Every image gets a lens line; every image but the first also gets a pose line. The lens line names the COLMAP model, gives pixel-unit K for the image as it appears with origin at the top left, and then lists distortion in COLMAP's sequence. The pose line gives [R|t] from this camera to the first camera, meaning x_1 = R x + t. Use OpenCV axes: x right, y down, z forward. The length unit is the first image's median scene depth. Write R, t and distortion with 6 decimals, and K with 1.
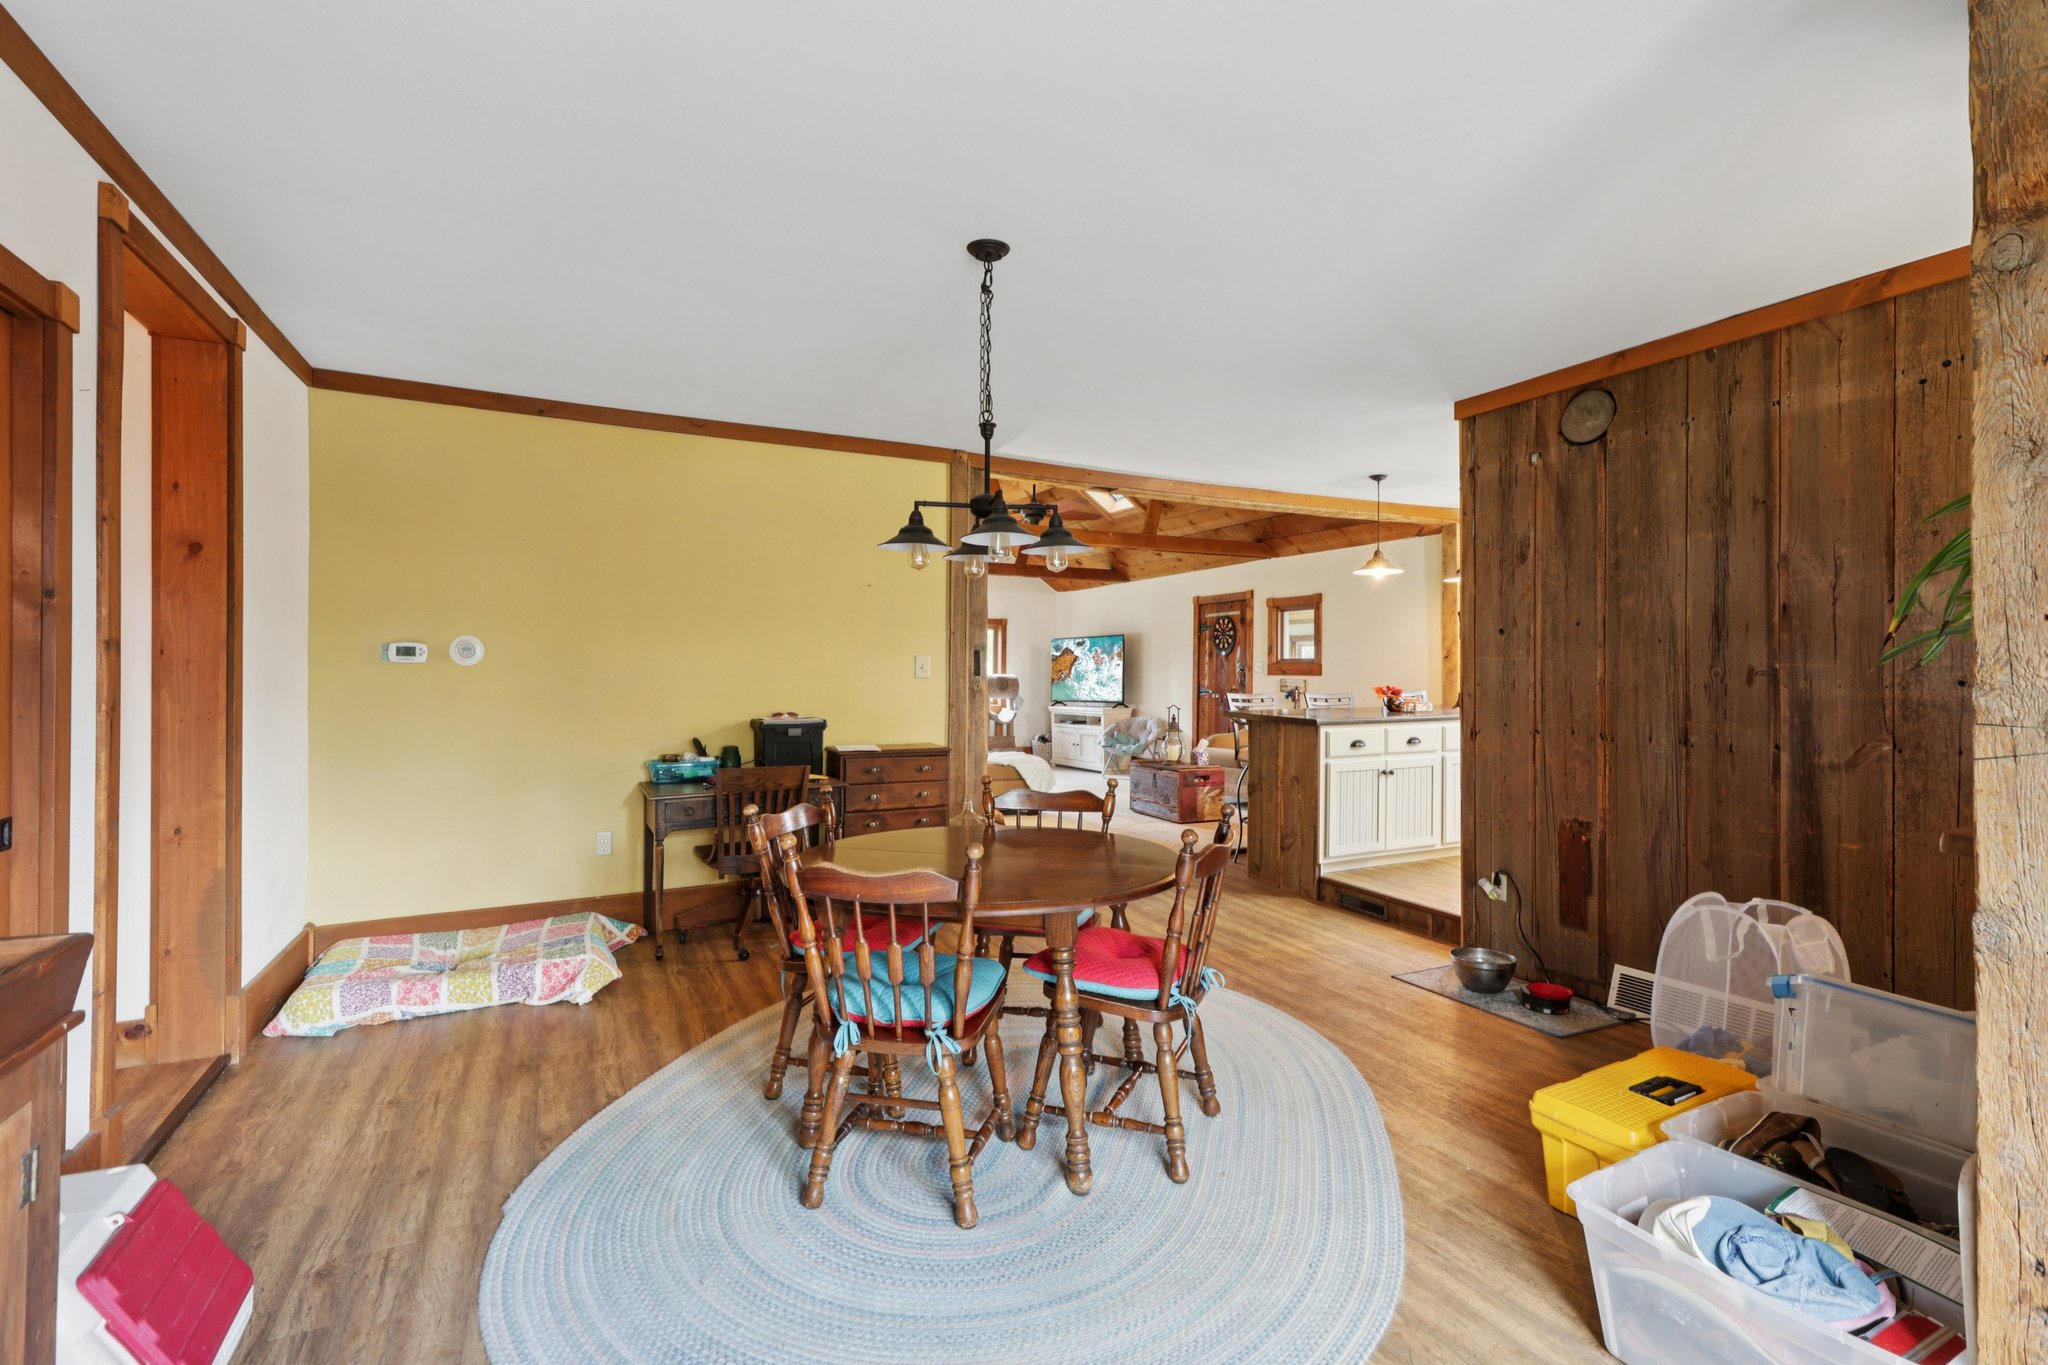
lens RADIAL K [[929.3, 0, 1022.8], [0, 929.3, 669.2], [0, 0, 1]] dist [0.007455, -0.000228]
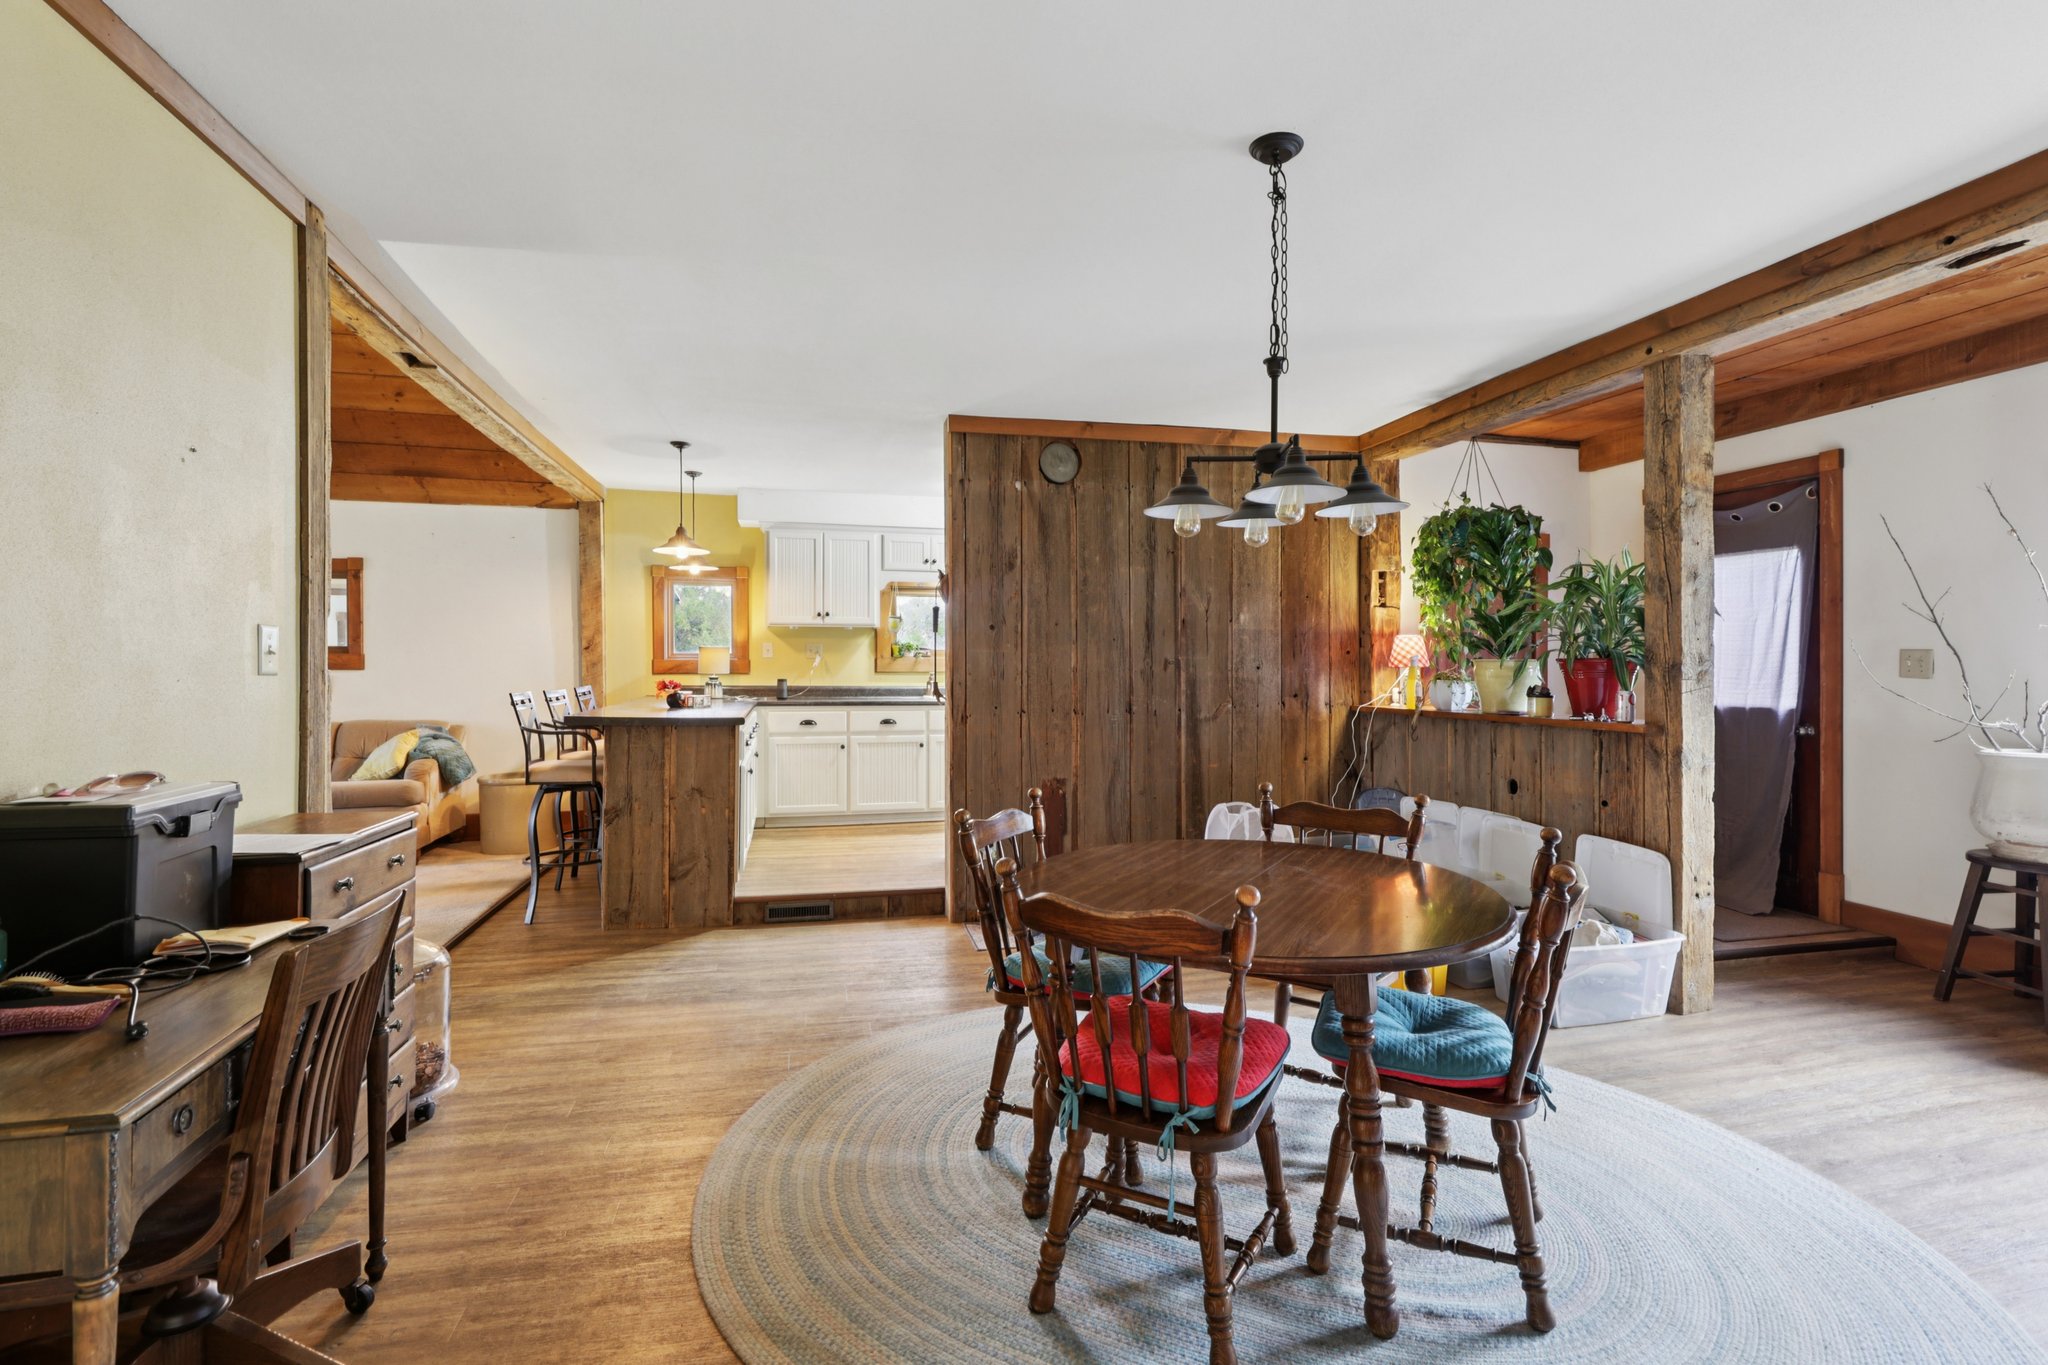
lens RADIAL K [[929.3, 0, 1022.8], [0, 929.3, 669.2], [0, 0, 1]] dist [0.007455, -0.000228]
pose [[0.232787, -0.007795, 0.972497, -0.659881], [-0.000986, 0.999965, 0.008251, 0.002093], [-0.972527, -0.002880, 0.232771, 0.761338]]
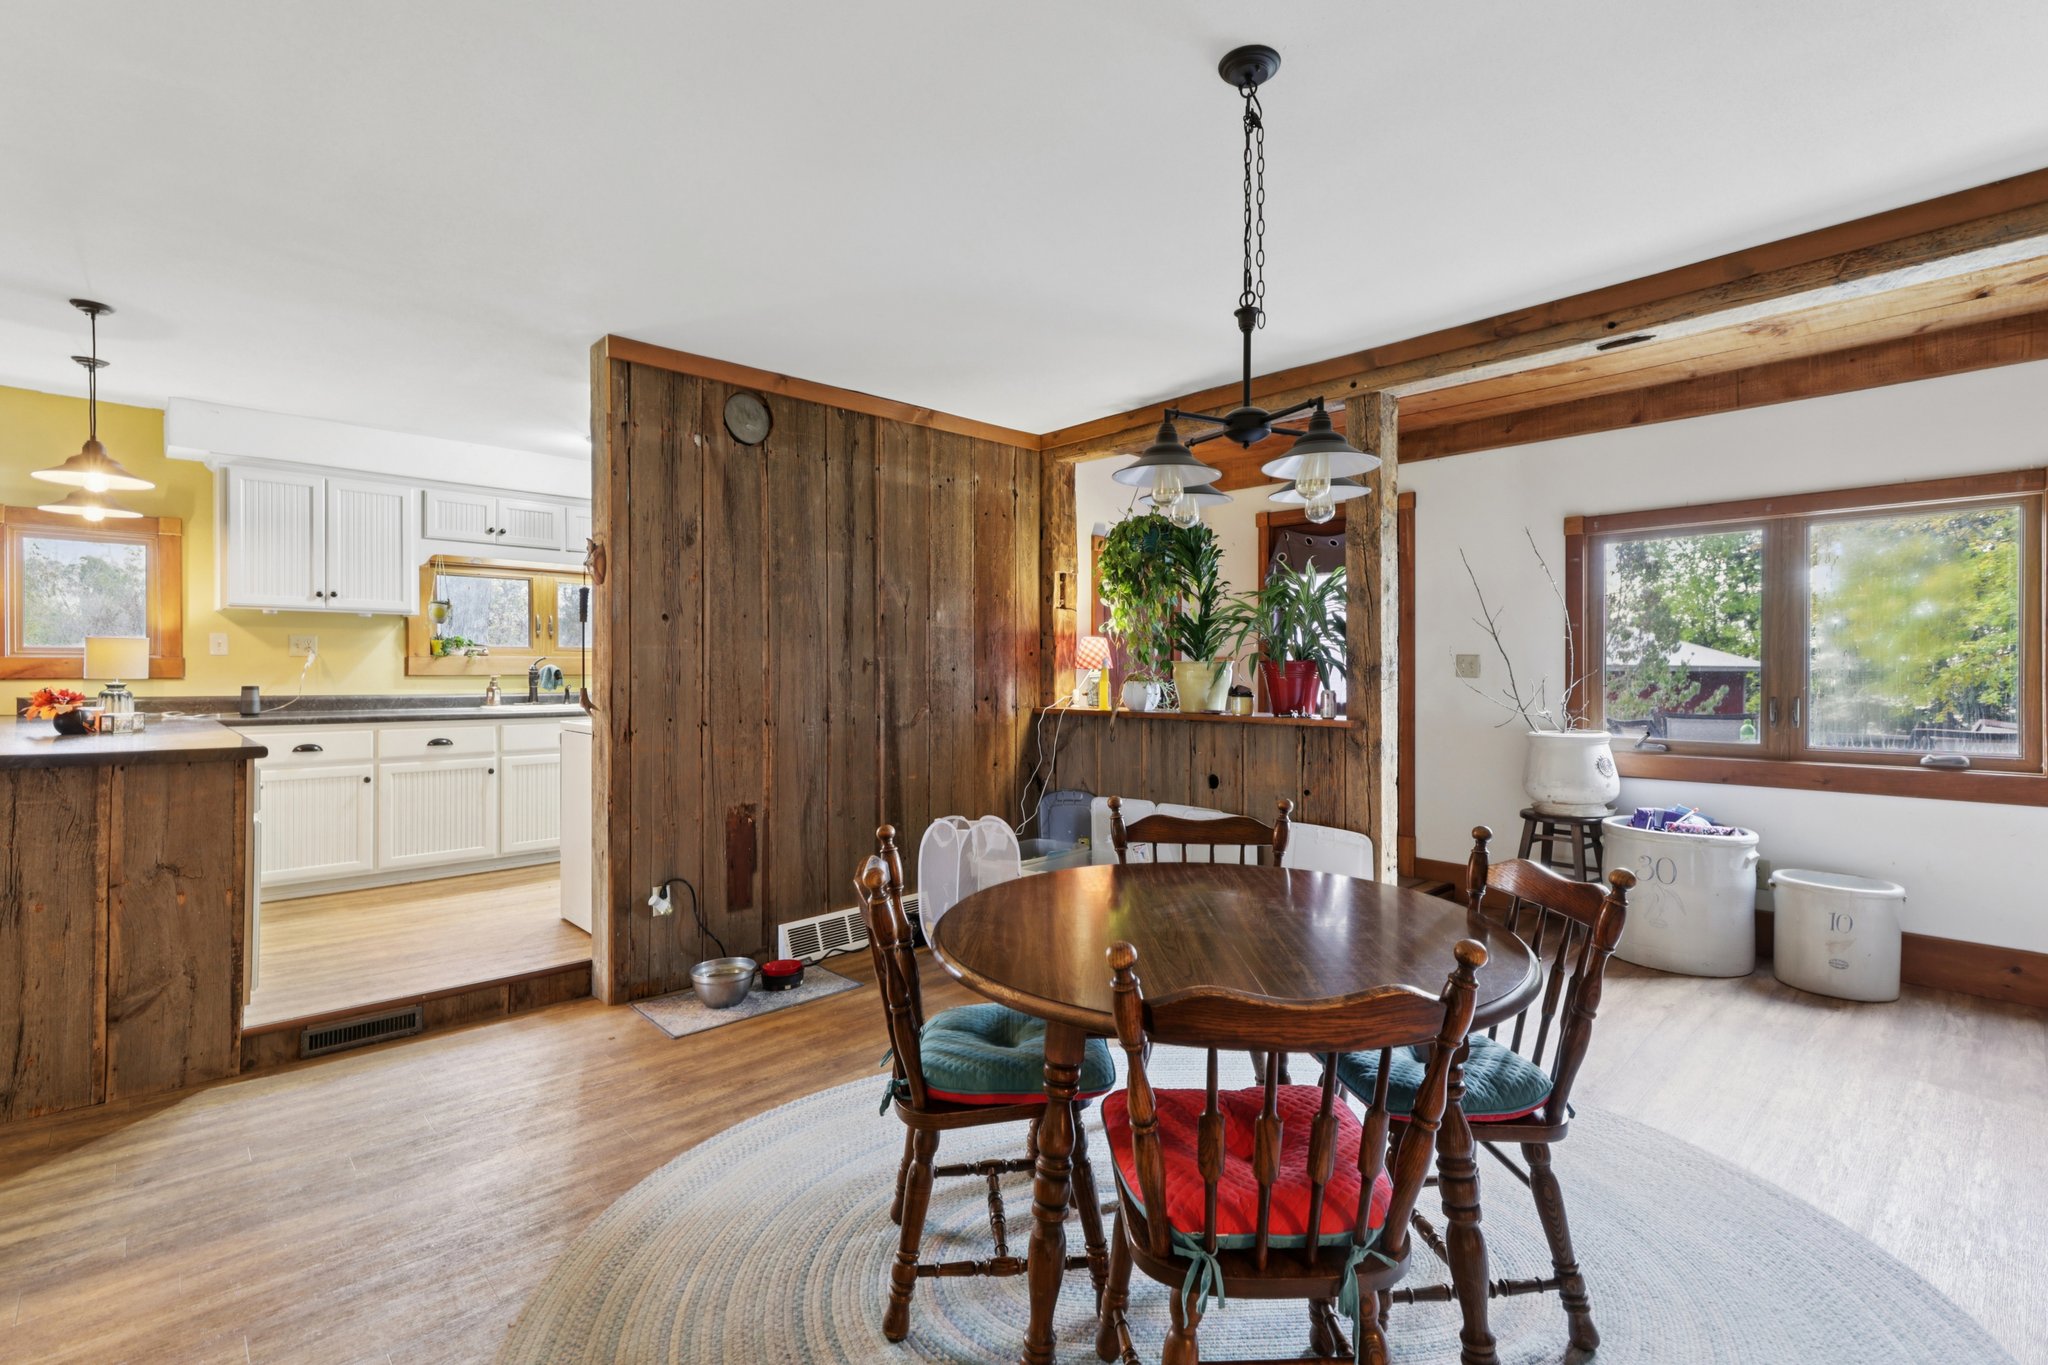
lens RADIAL K [[929.3, 0, 1022.8], [0, 929.3, 669.2], [0, 0, 1]] dist [0.007455, -0.000228]
pose [[-0.288905, -0.004539, 0.957347, -0.495453], [-0.003871, 0.999986, 0.003573, 0.005855], [-0.957350, -0.002673, -0.288918, 1.018955]]
